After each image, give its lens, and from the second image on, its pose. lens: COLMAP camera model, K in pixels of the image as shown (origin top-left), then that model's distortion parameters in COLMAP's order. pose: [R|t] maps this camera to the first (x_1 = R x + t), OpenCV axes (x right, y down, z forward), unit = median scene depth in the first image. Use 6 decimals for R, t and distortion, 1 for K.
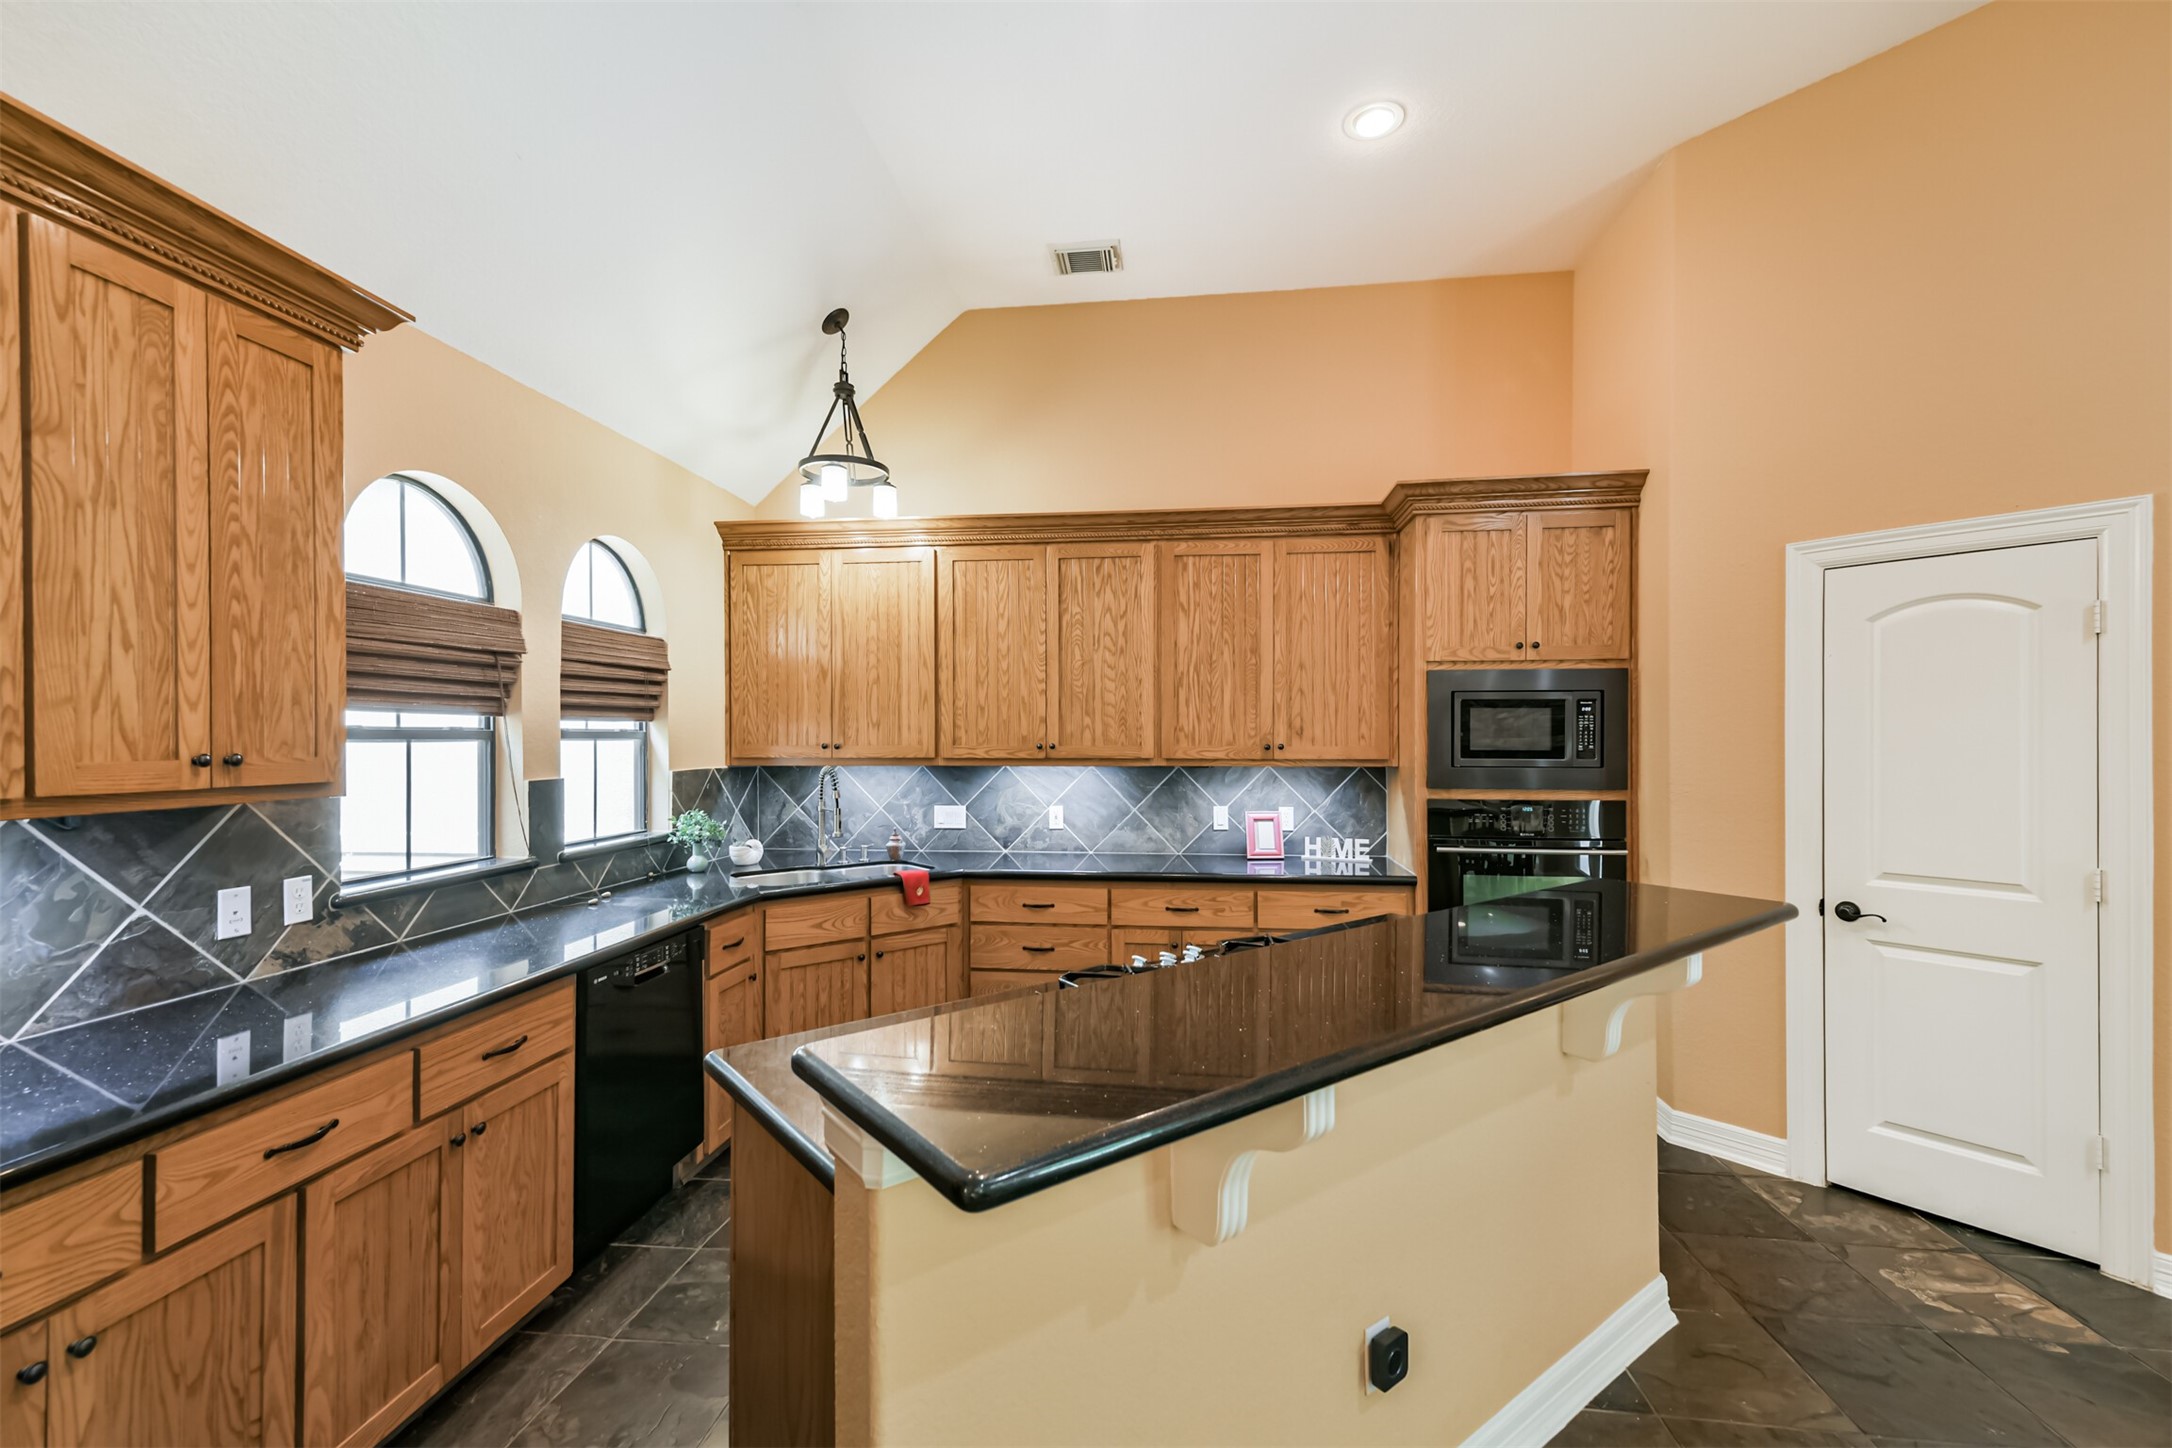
lens RADIAL K [[927.5, 0, 1091.1], [0, 927.5, 731.9], [0, 0, 1]] dist [0.021202, -0.007355]
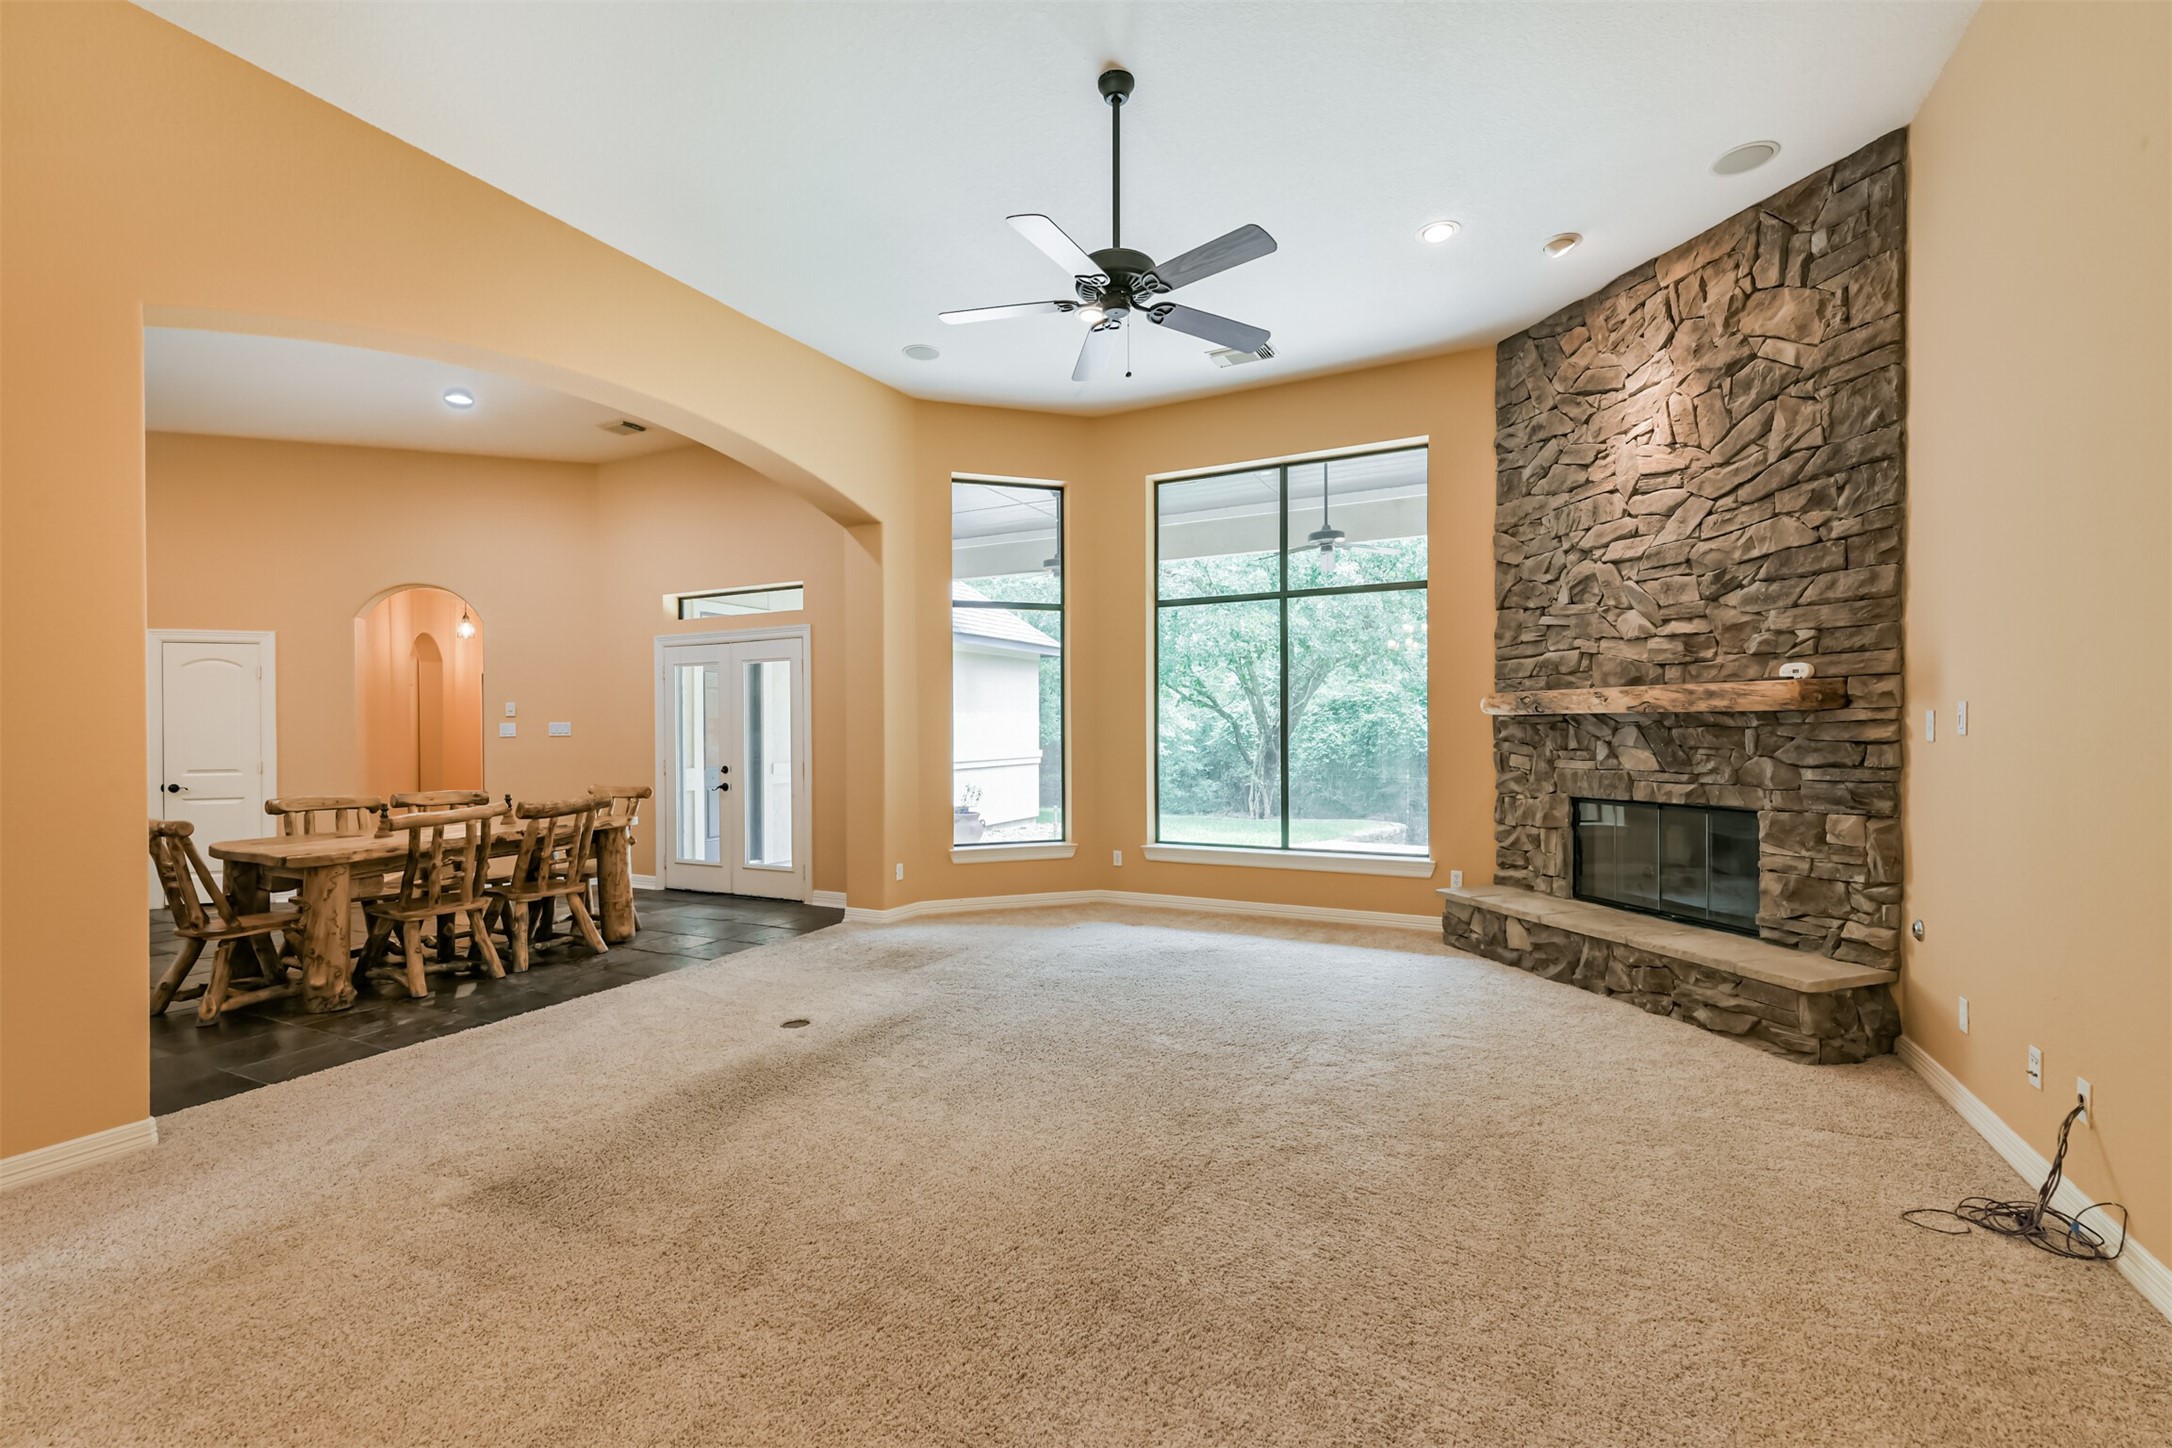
lens RADIAL K [[927.5, 0, 1091.1], [0, 927.5, 731.9], [0, 0, 1]] dist [0.021202, -0.007355]
pose [[0.344853, -0.004800, 0.938644, -0.567330], [0.000778, 0.999988, 0.004827, 0.037165], [-0.938656, -0.000934, 0.344853, -1.827315]]
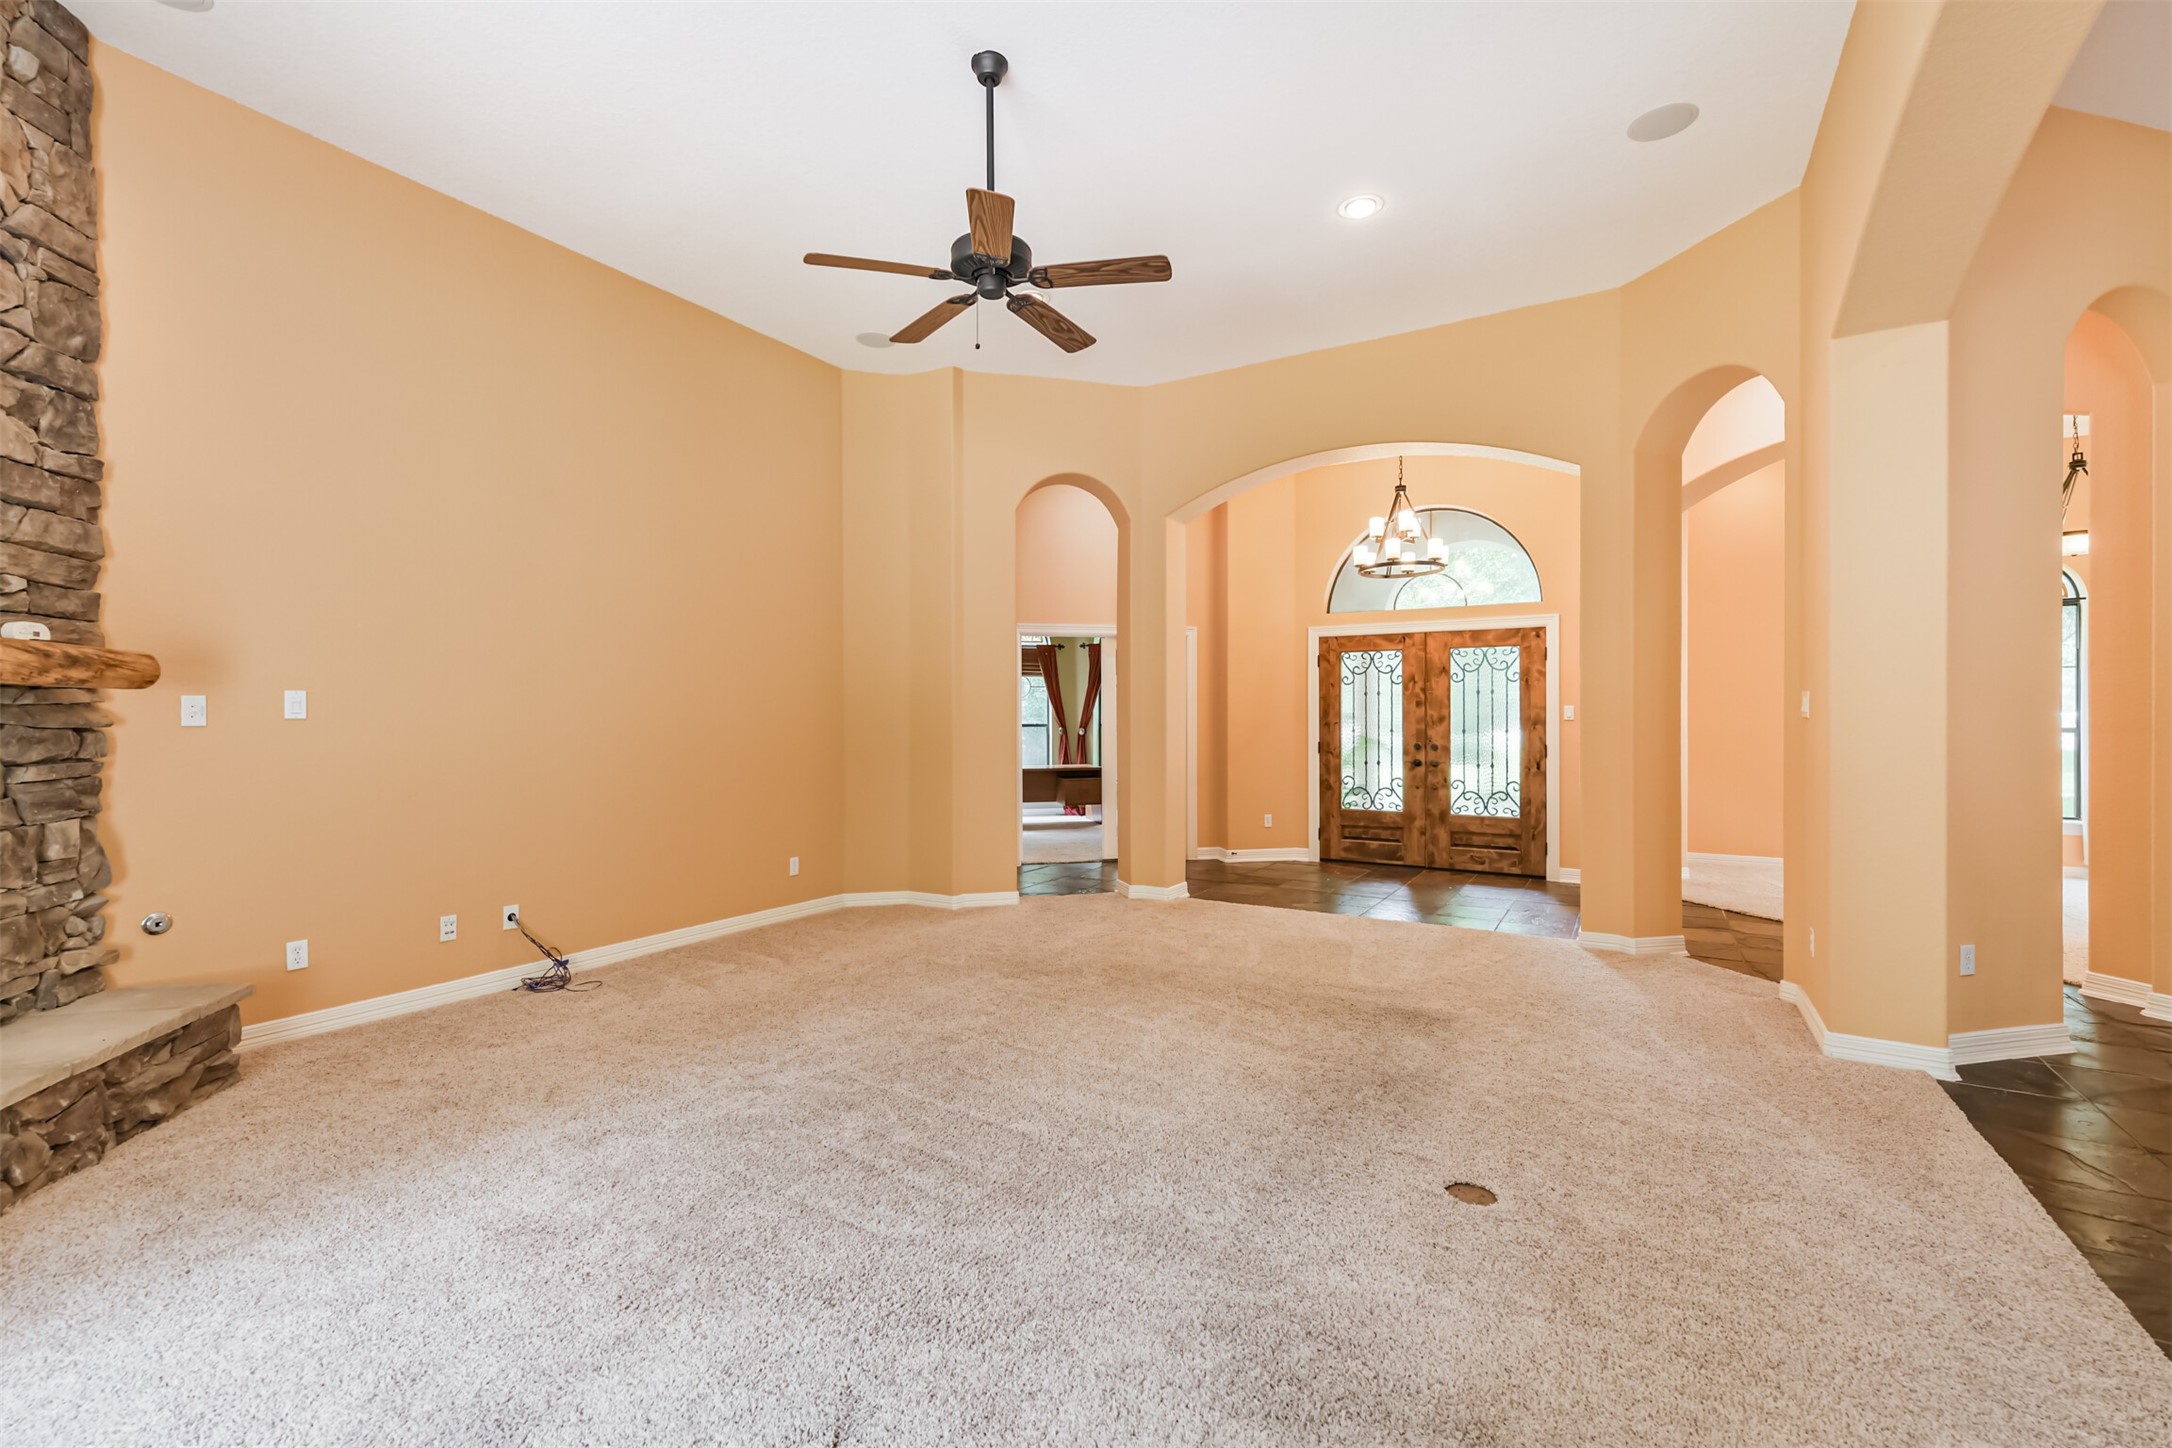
lens RADIAL K [[934.9, 0, 1087.5], [0, 934.9, 718.7], [0, 0, 1]] dist [0.005320, -0.000096]
pose [[-0.402278, 0.002177, -0.915515, 1.282332], [0.005804, 0.999983, -0.000172, 0.051131], [0.915499, -0.005383, -0.402284, -1.001594]]
